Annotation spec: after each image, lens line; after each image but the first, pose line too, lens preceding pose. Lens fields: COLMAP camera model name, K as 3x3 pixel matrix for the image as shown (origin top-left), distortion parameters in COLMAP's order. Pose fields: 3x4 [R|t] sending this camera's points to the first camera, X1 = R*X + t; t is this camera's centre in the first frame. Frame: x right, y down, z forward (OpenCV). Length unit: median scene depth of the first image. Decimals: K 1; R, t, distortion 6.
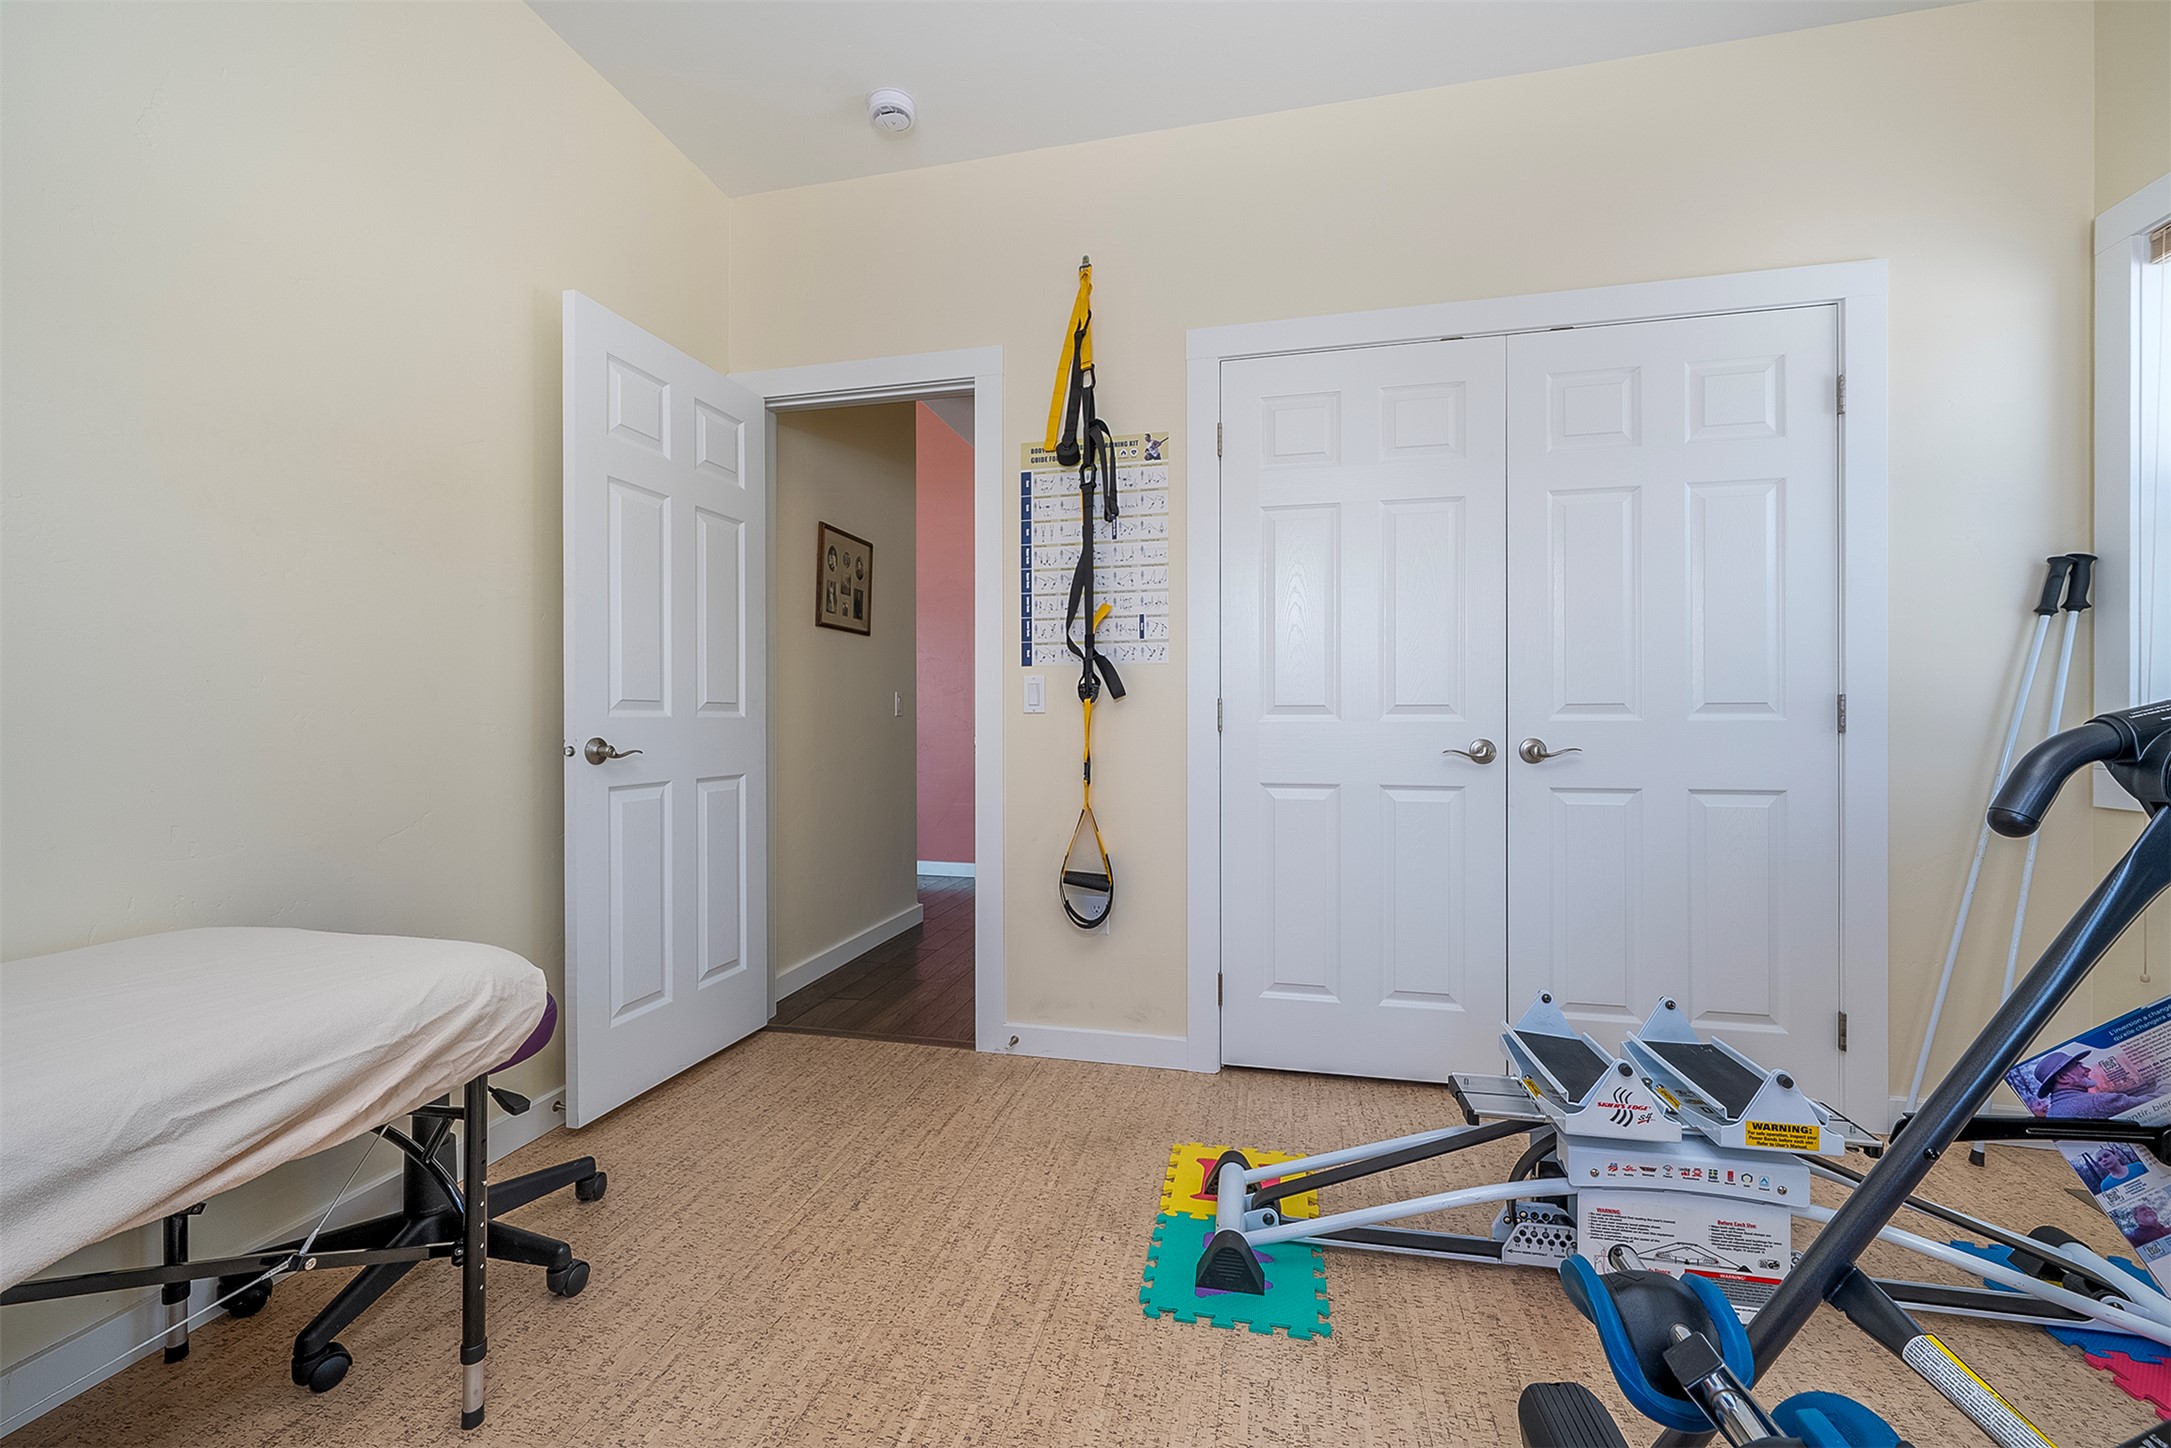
lens RADIAL K [[835.2, 0, 1084.7], [0, 835.2, 702.1], [0, 0, 1]] dist [0.001735, 0.000066]
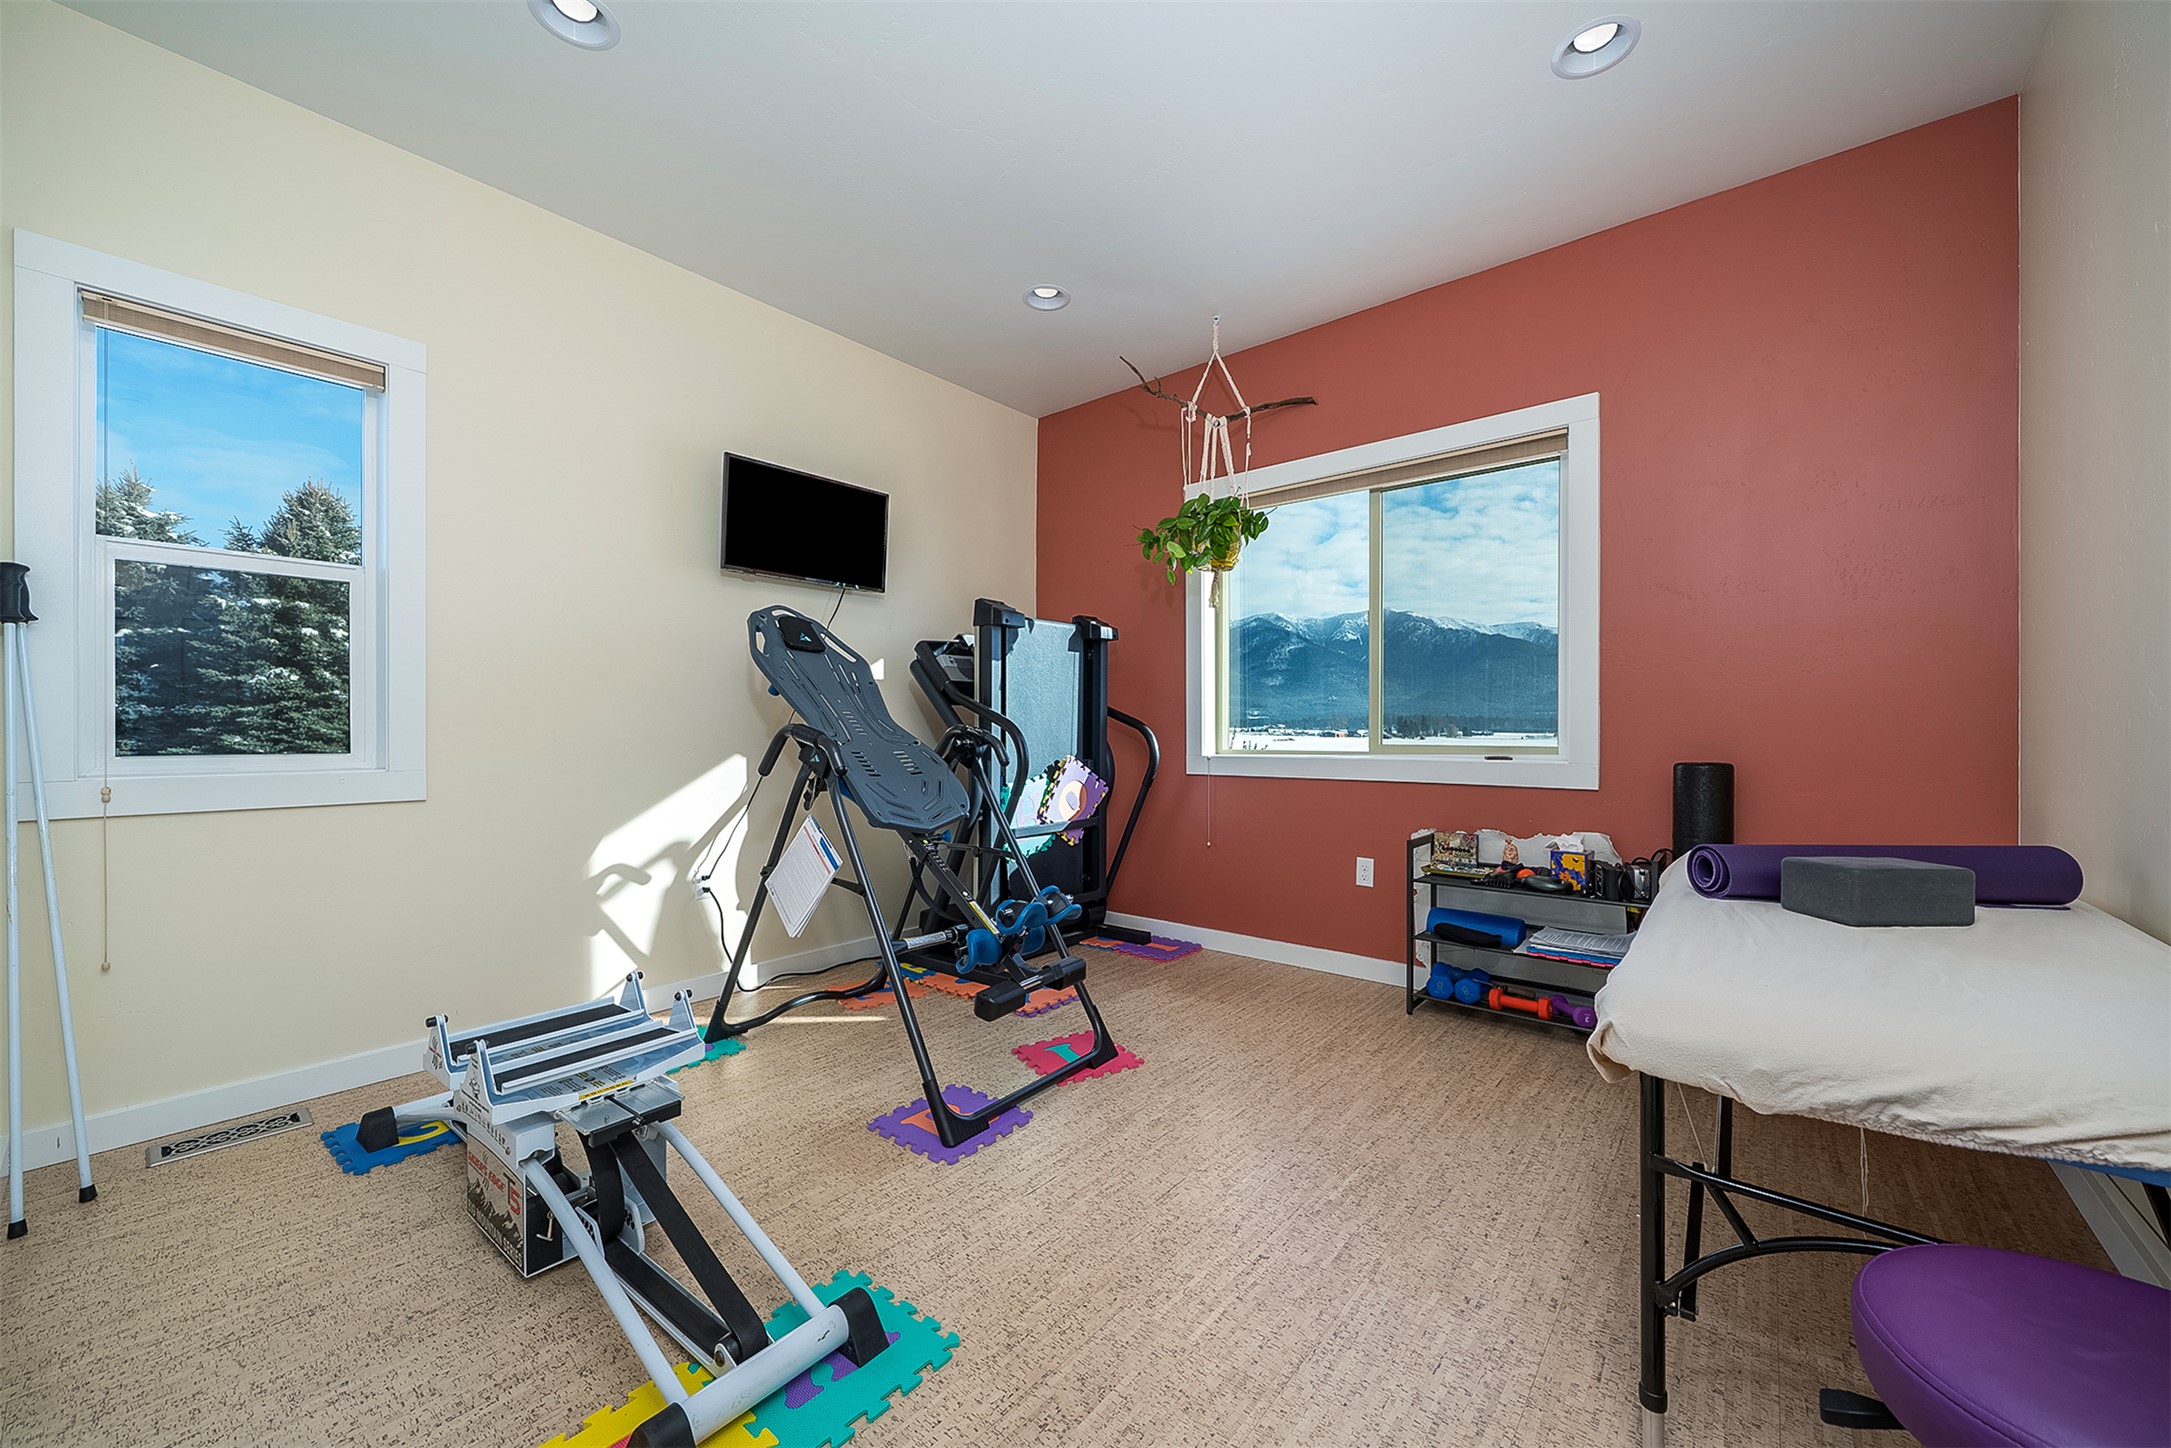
lens RADIAL K [[842.7, 0, 1086.7], [0, 842.7, 729.4], [0, 0, 1]] dist [0.000189, 0.000016]
pose [[-0.885987, -0.003200, 0.463699, -0.547670], [-0.006524, 0.999963, -0.005565, 0.030490], [-0.463664, -0.007955, -0.885975, 1.944108]]
